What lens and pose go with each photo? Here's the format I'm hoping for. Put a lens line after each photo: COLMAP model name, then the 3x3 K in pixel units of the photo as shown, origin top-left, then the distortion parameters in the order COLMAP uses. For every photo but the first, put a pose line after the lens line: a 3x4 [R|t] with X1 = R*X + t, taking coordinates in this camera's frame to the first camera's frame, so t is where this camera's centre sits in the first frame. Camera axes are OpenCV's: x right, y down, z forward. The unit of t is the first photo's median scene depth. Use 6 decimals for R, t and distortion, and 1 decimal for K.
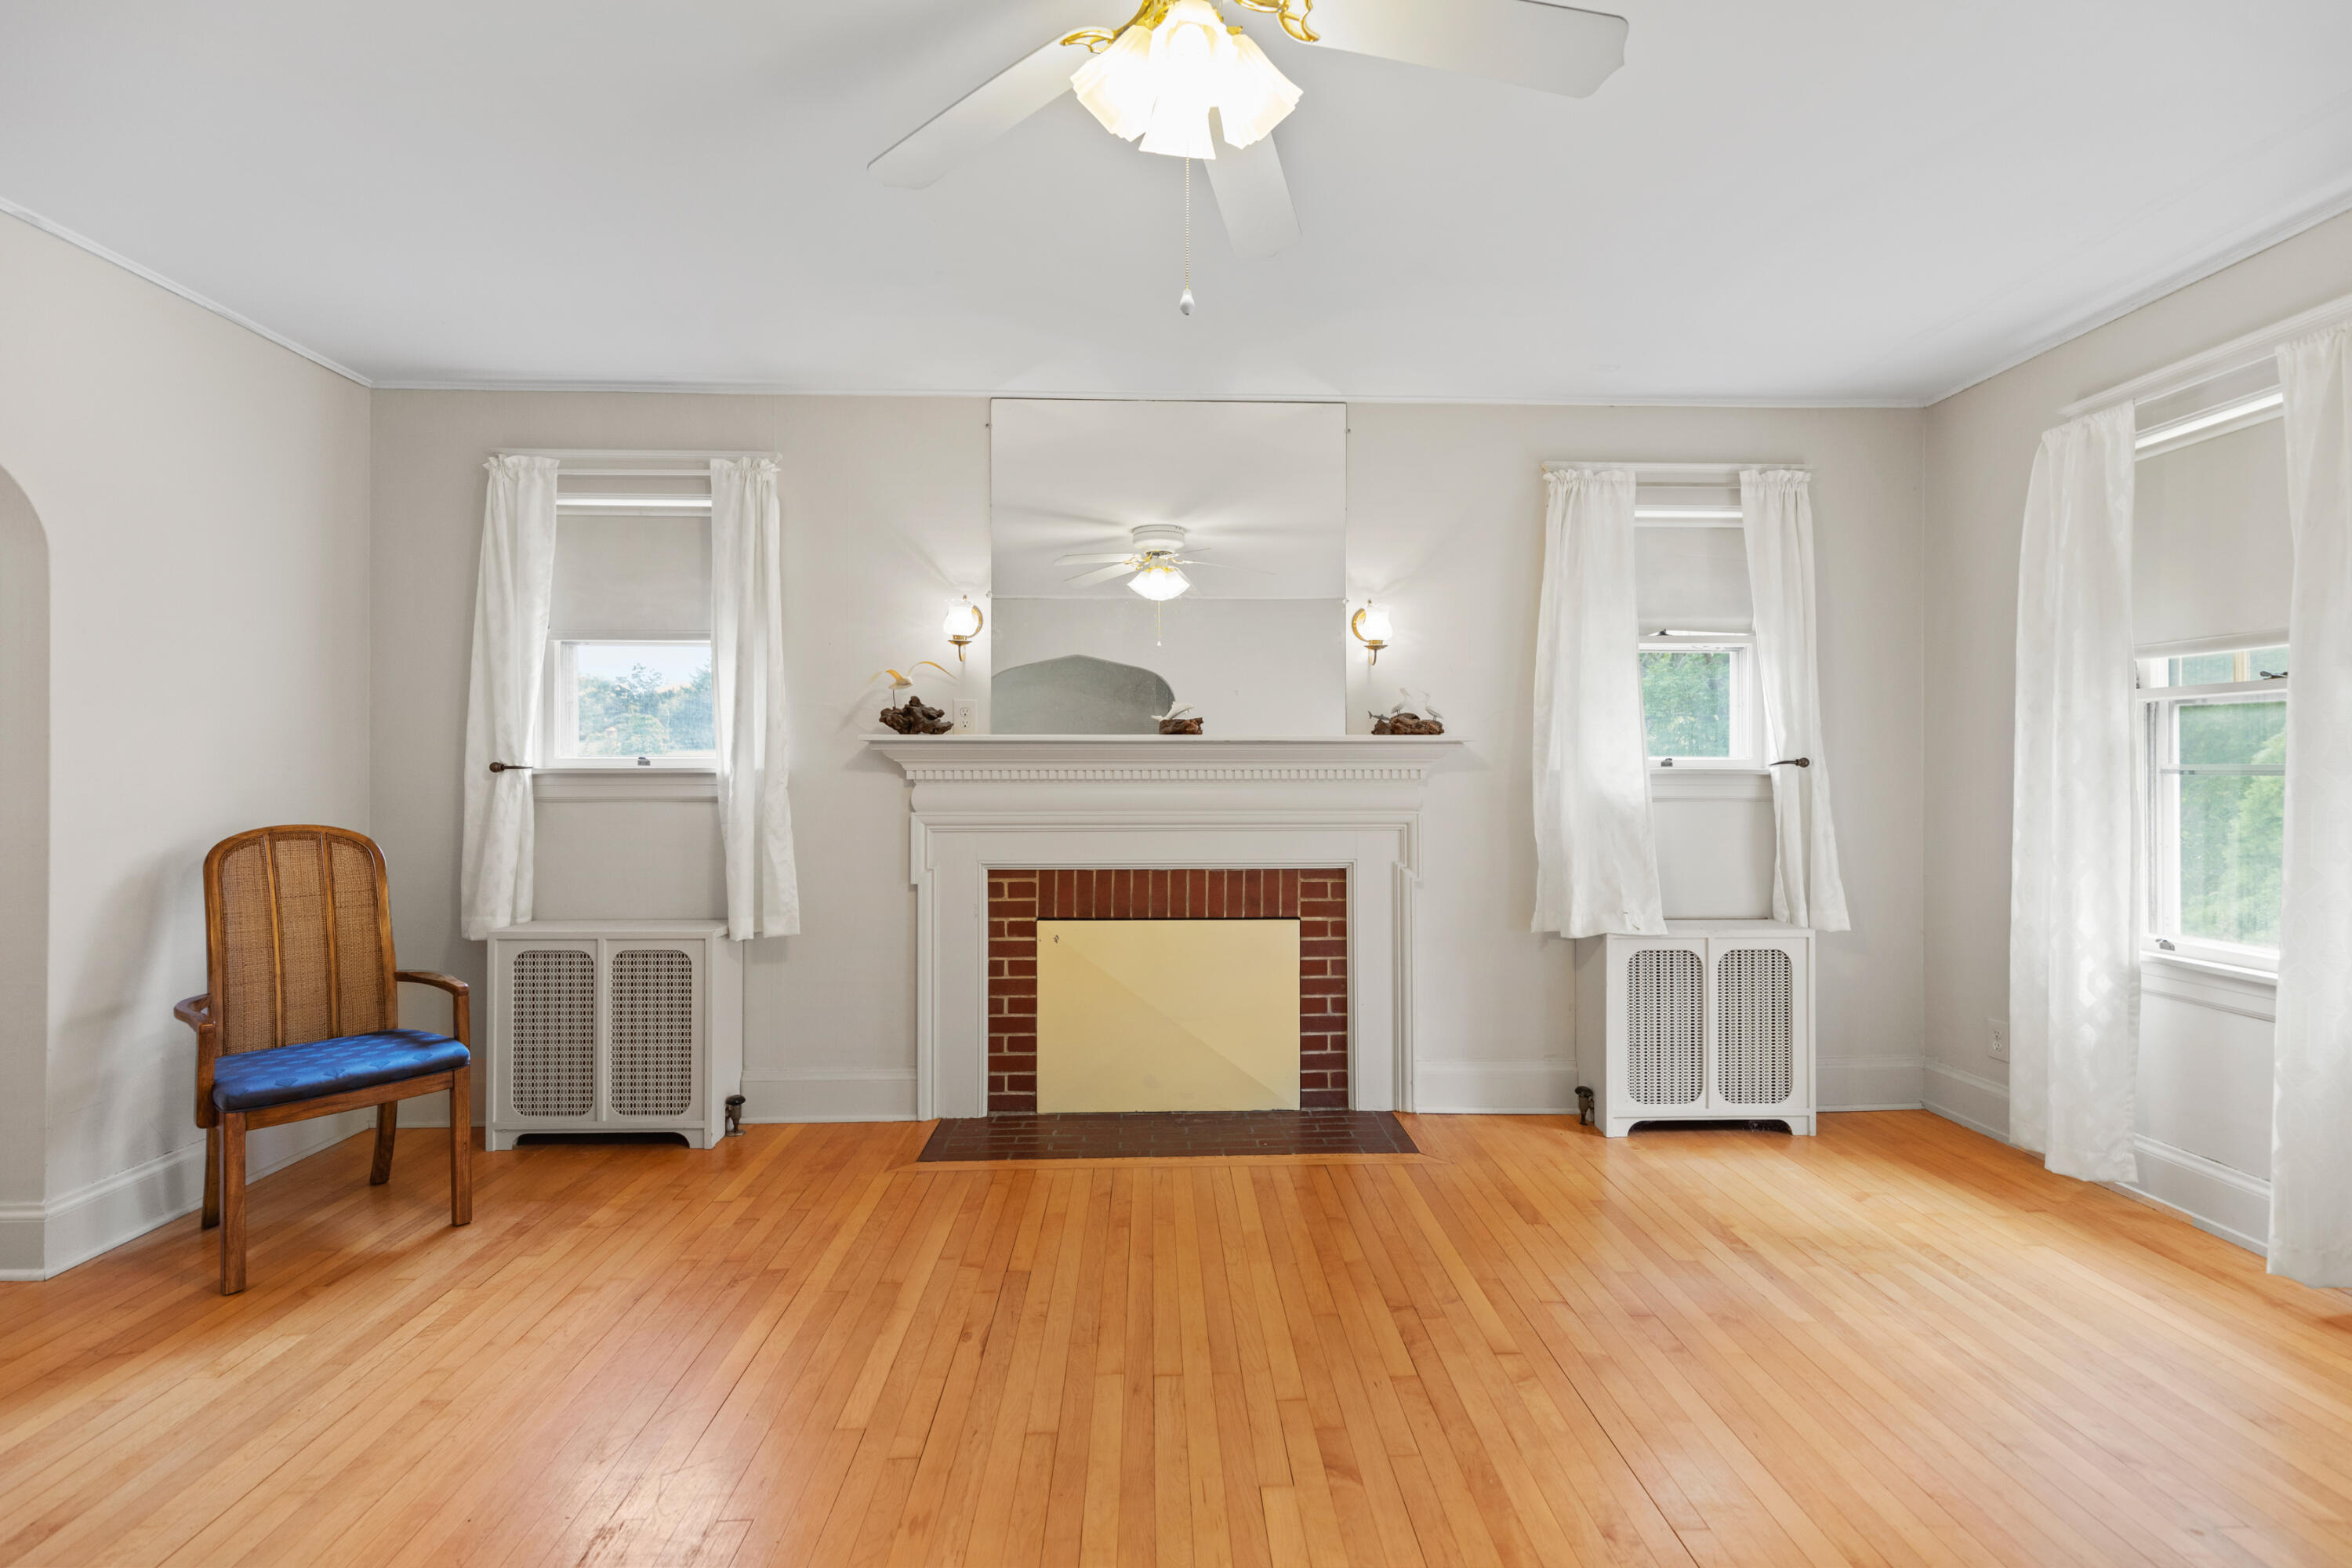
lens RADIAL K [[1057.7, 0, 1173.6], [0, 1057.7, 770.8], [0, 0, 1]] dist [0.010737, -0.000358]
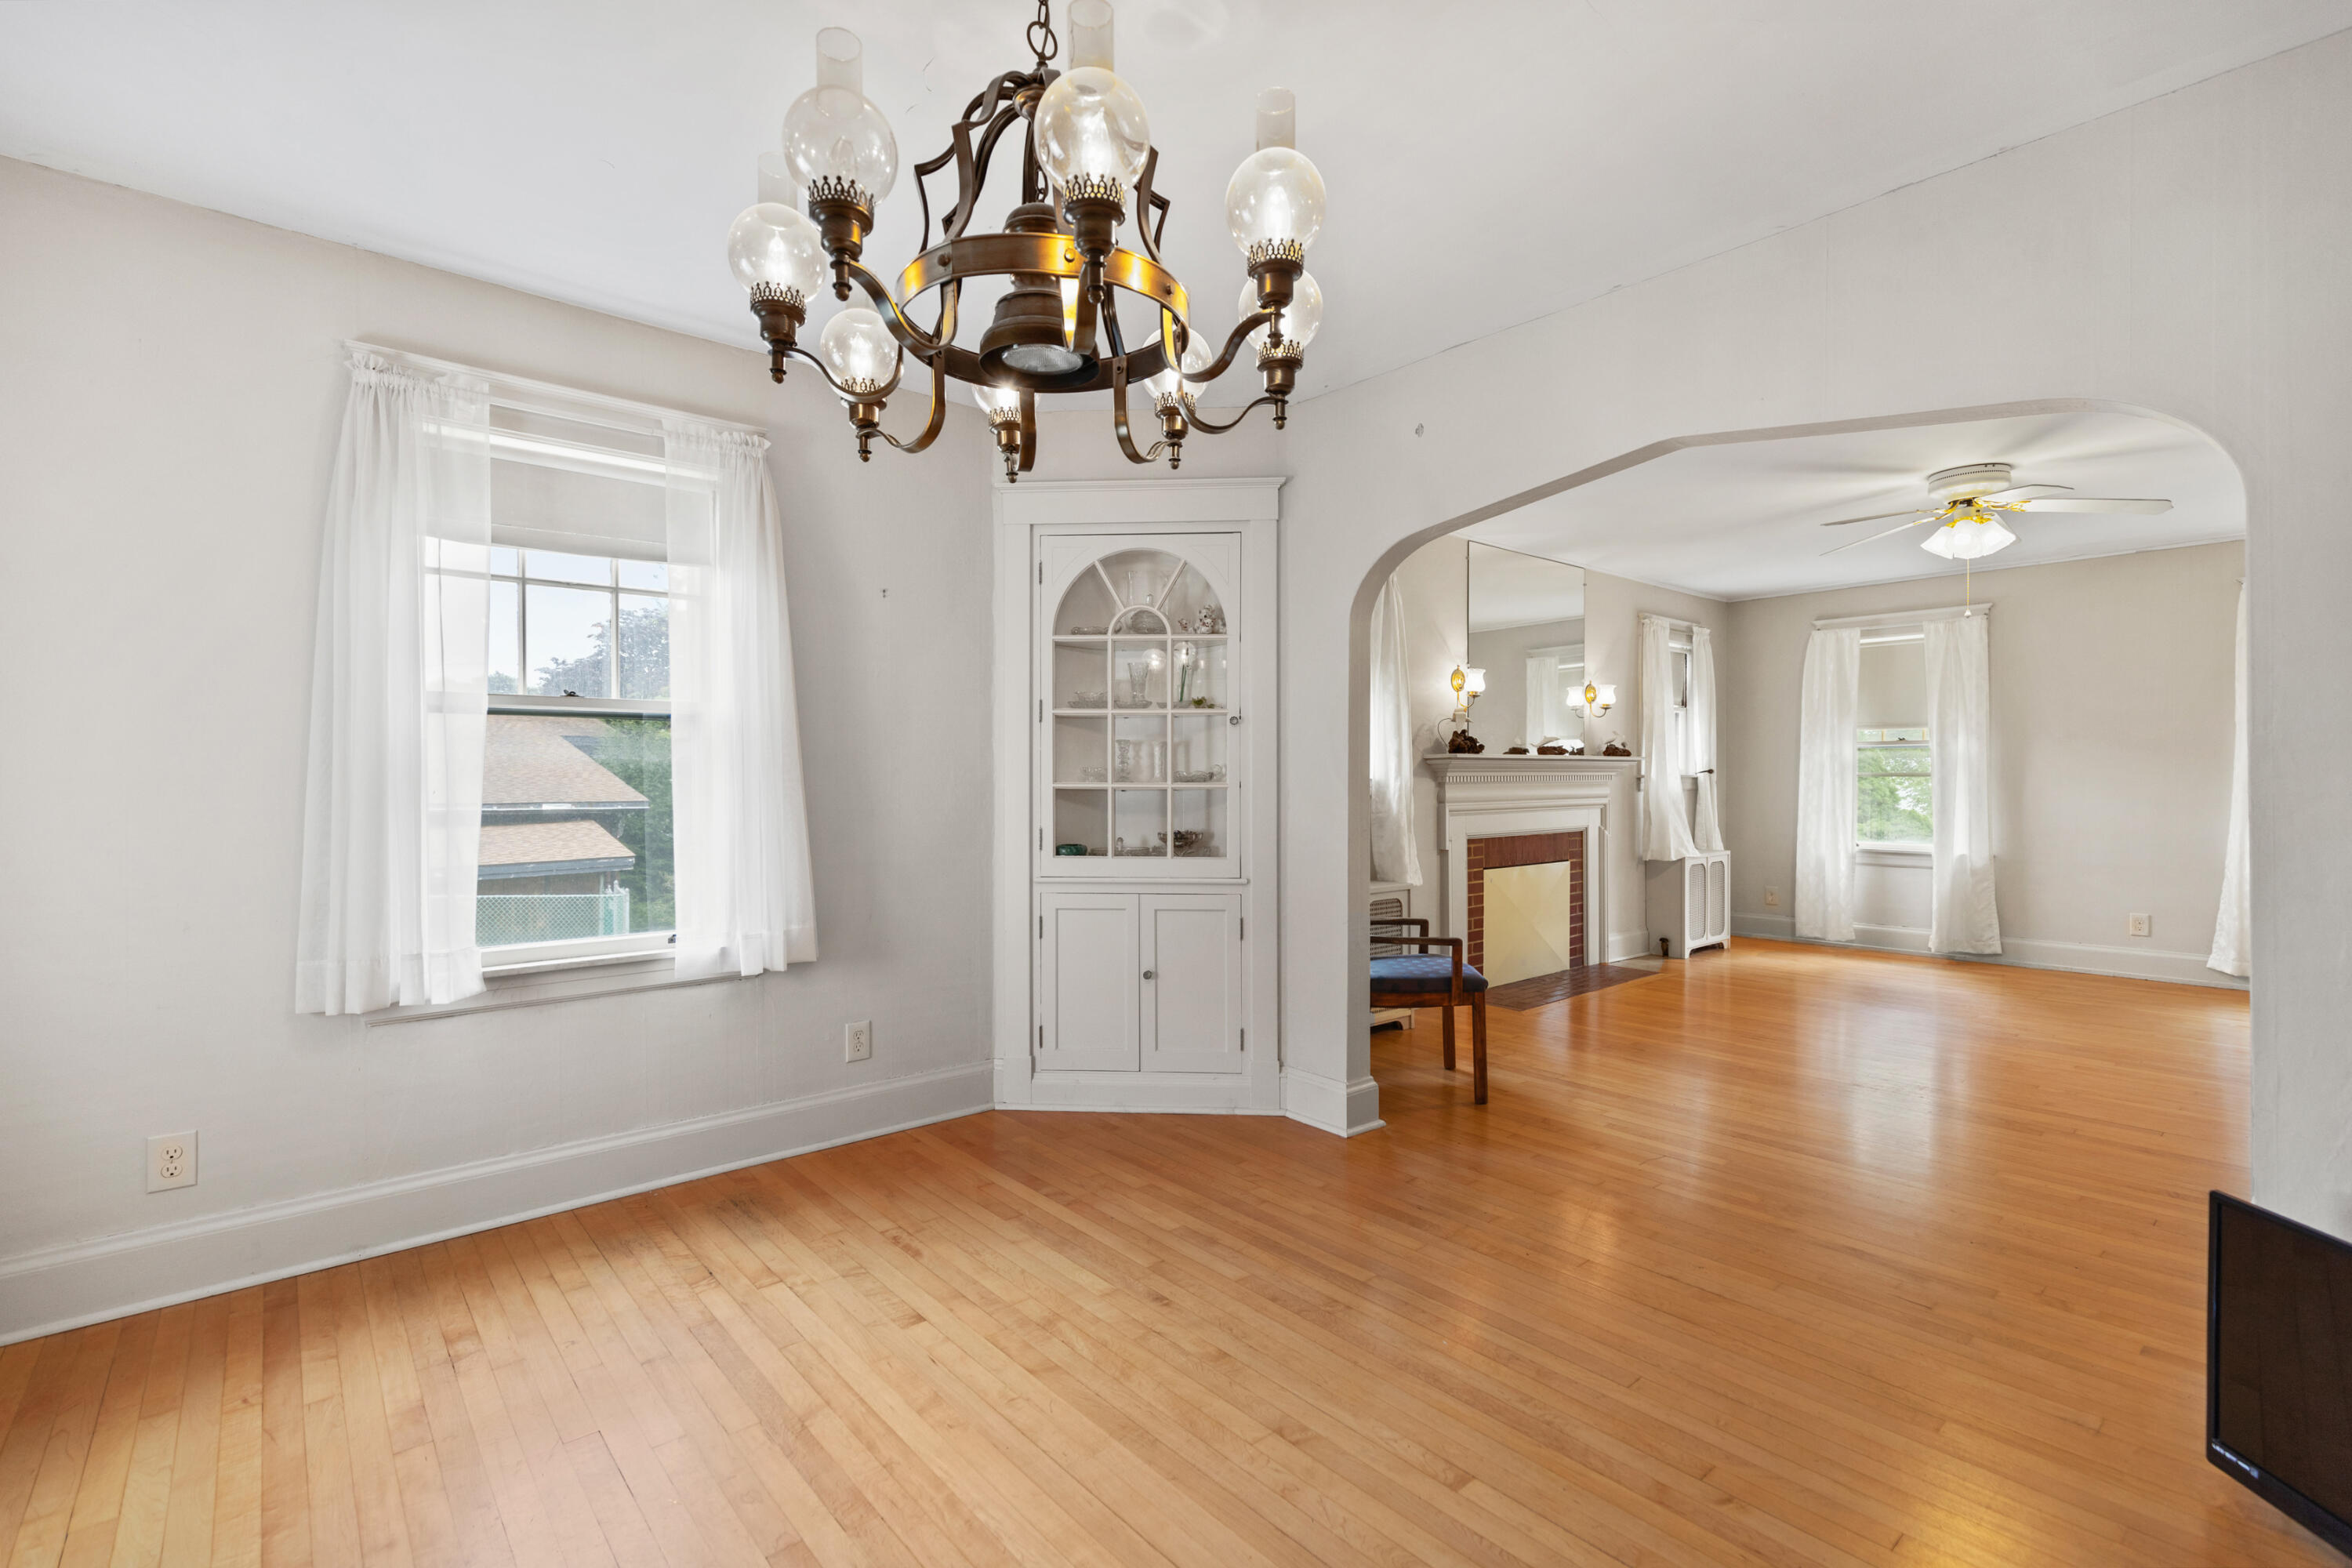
lens RADIAL K [[1057.7, 0, 1156.2], [0, 1057.7, 792.1], [0, 0, 1]] dist [0.010737, -0.000358]
pose [[0.788690, -0.012481, 0.614664, -1.521093], [0.008461, 0.999920, 0.009448, 0.004207], [-0.614733, -0.002251, 0.788732, 0.037663]]
